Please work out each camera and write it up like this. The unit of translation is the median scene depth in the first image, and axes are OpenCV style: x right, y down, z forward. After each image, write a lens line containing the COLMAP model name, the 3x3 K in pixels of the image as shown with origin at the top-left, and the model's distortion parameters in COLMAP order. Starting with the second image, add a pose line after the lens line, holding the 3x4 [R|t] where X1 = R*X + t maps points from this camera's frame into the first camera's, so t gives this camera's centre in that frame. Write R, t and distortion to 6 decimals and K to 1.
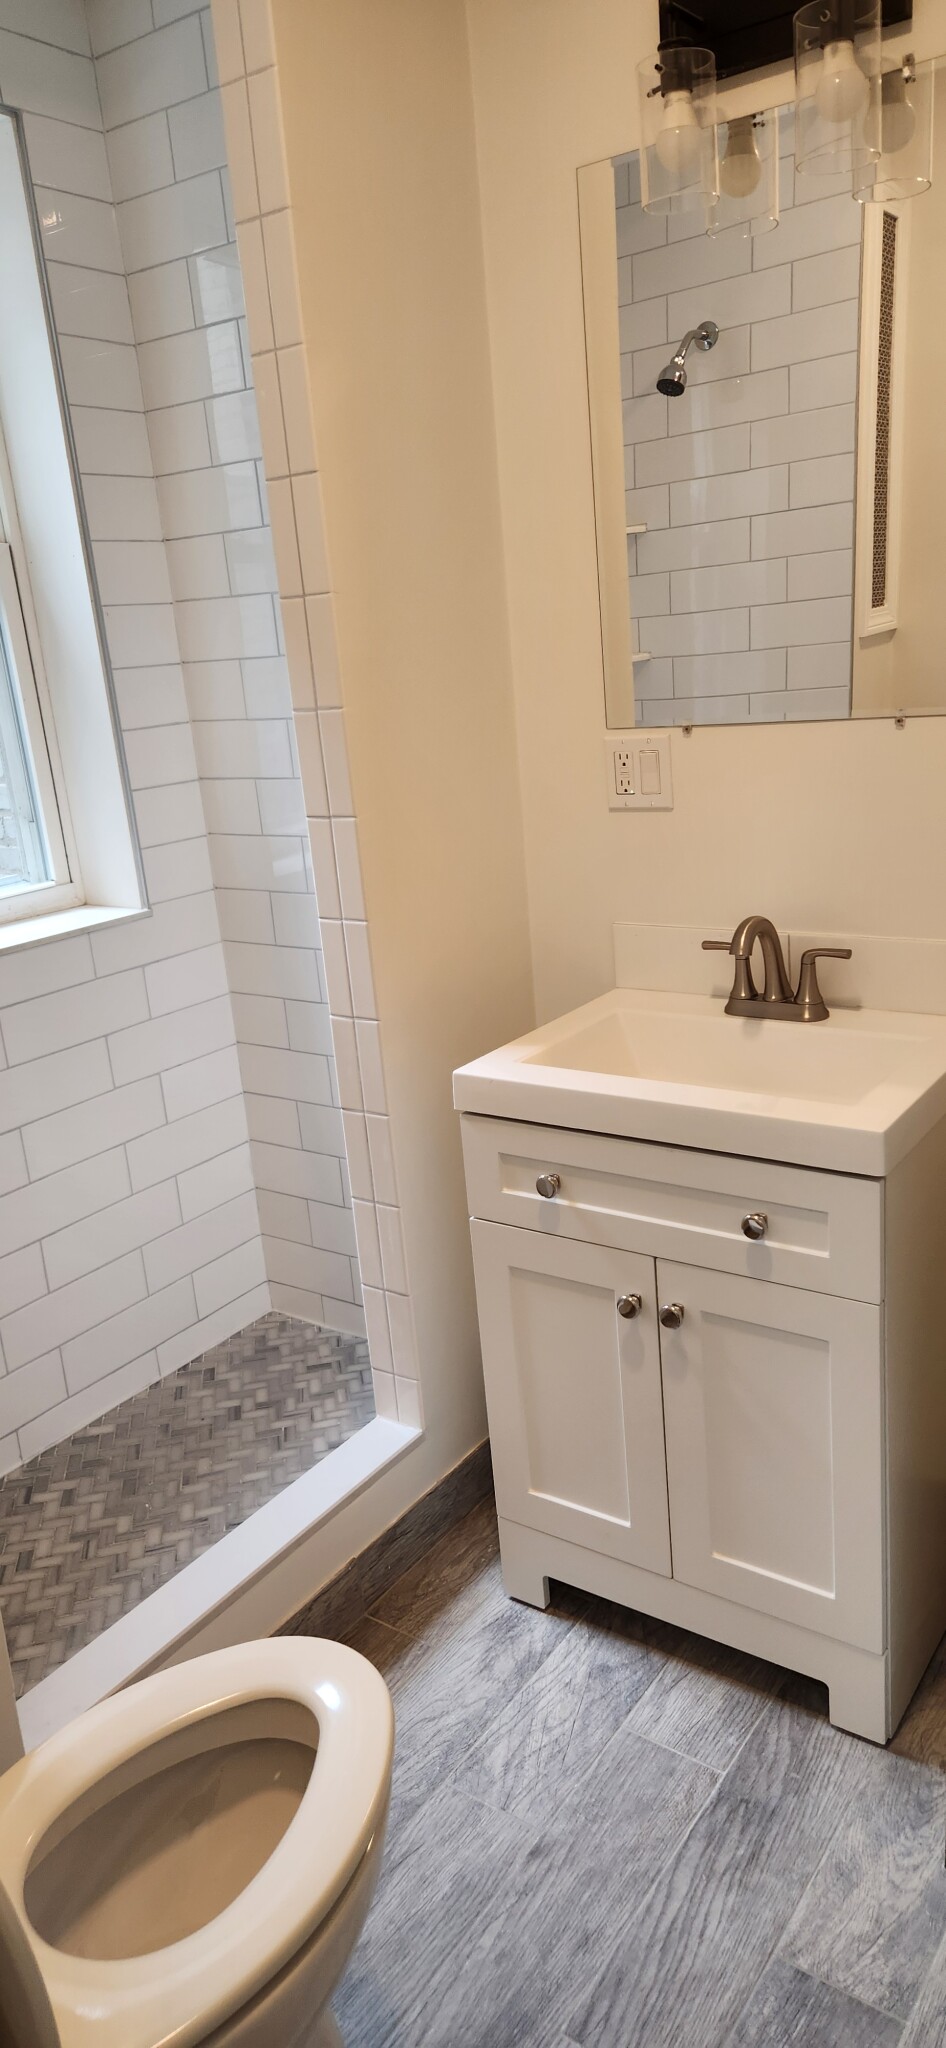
lens RADIAL K [[1360.2, 0, 473.0], [0, 1360.2, 1024.0], [0, 0, 1]] dist [0.069244, -0.063854]
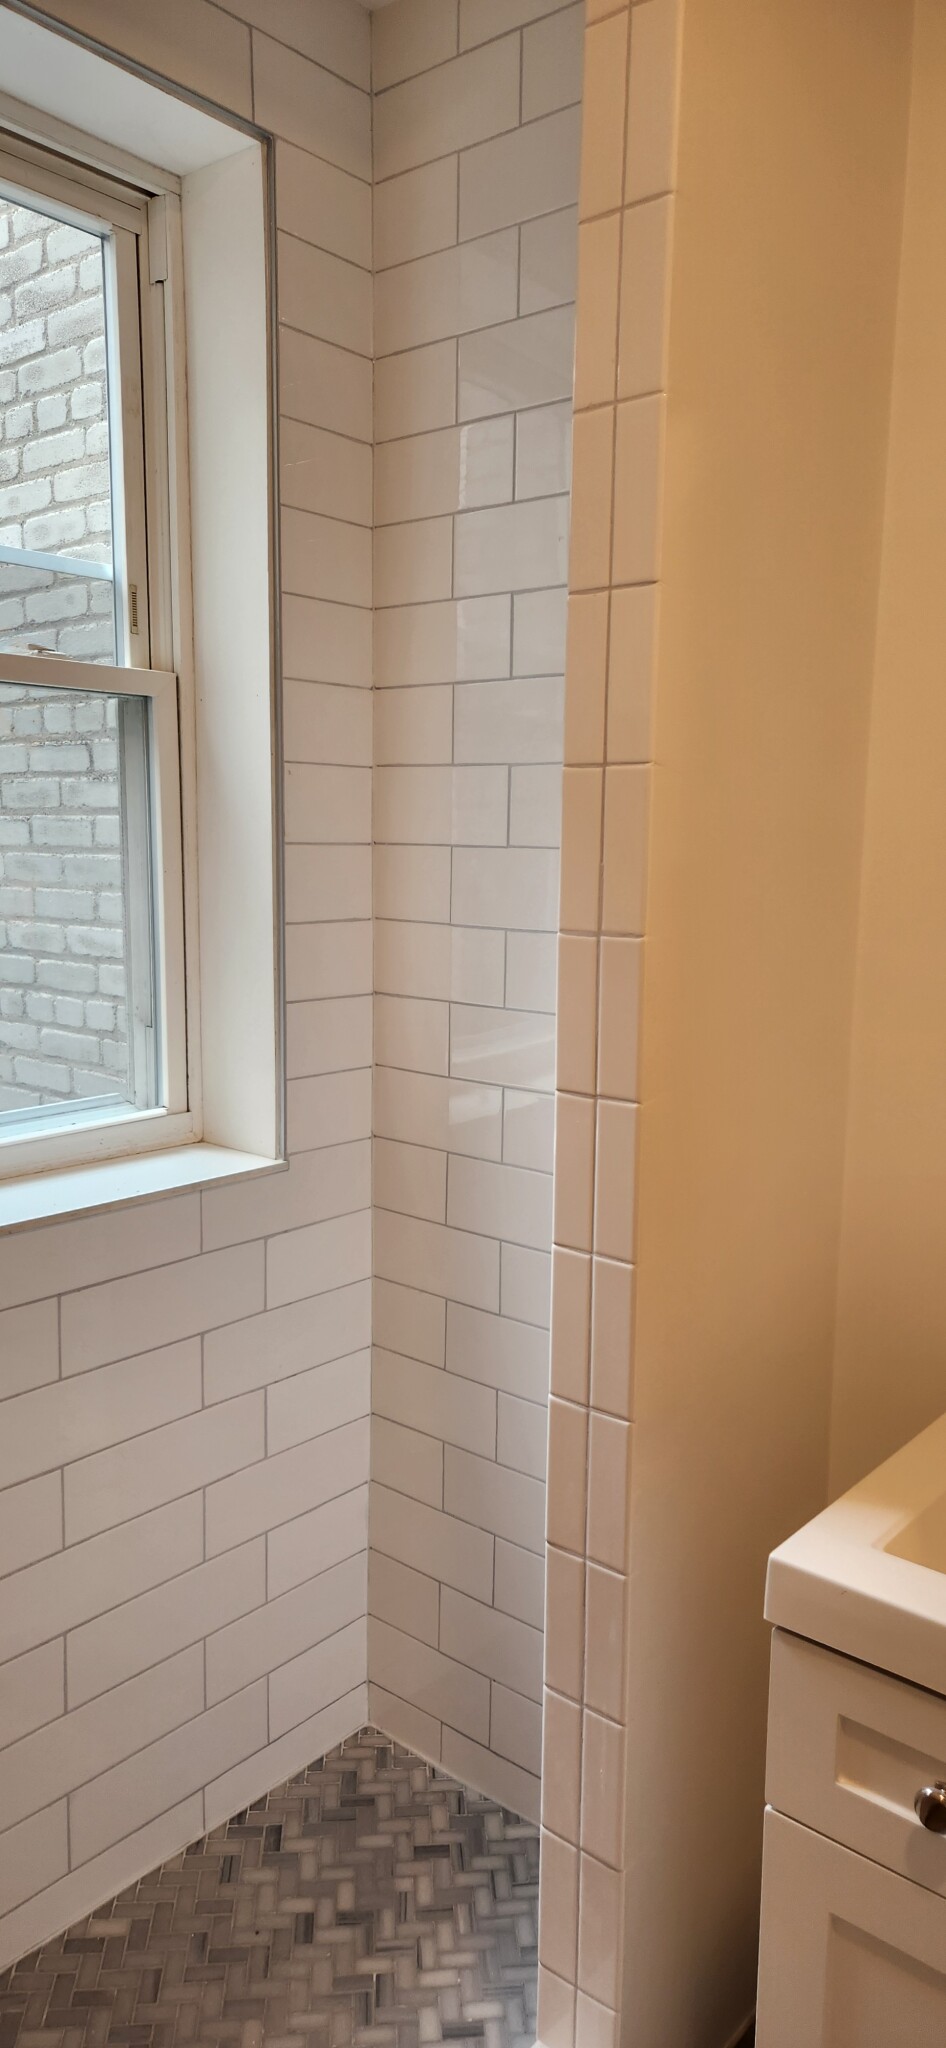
lens RADIAL K [[1360.2, 0, 473.0], [0, 1360.2, 1024.0], [0, 0, 1]] dist [0.069244, -0.063854]
pose [[0.990942, 0.110306, -0.076597, -0.088654], [-0.119839, 0.983752, -0.133683, -0.070201], [0.060607, 0.141652, 0.988060, 0.269874]]
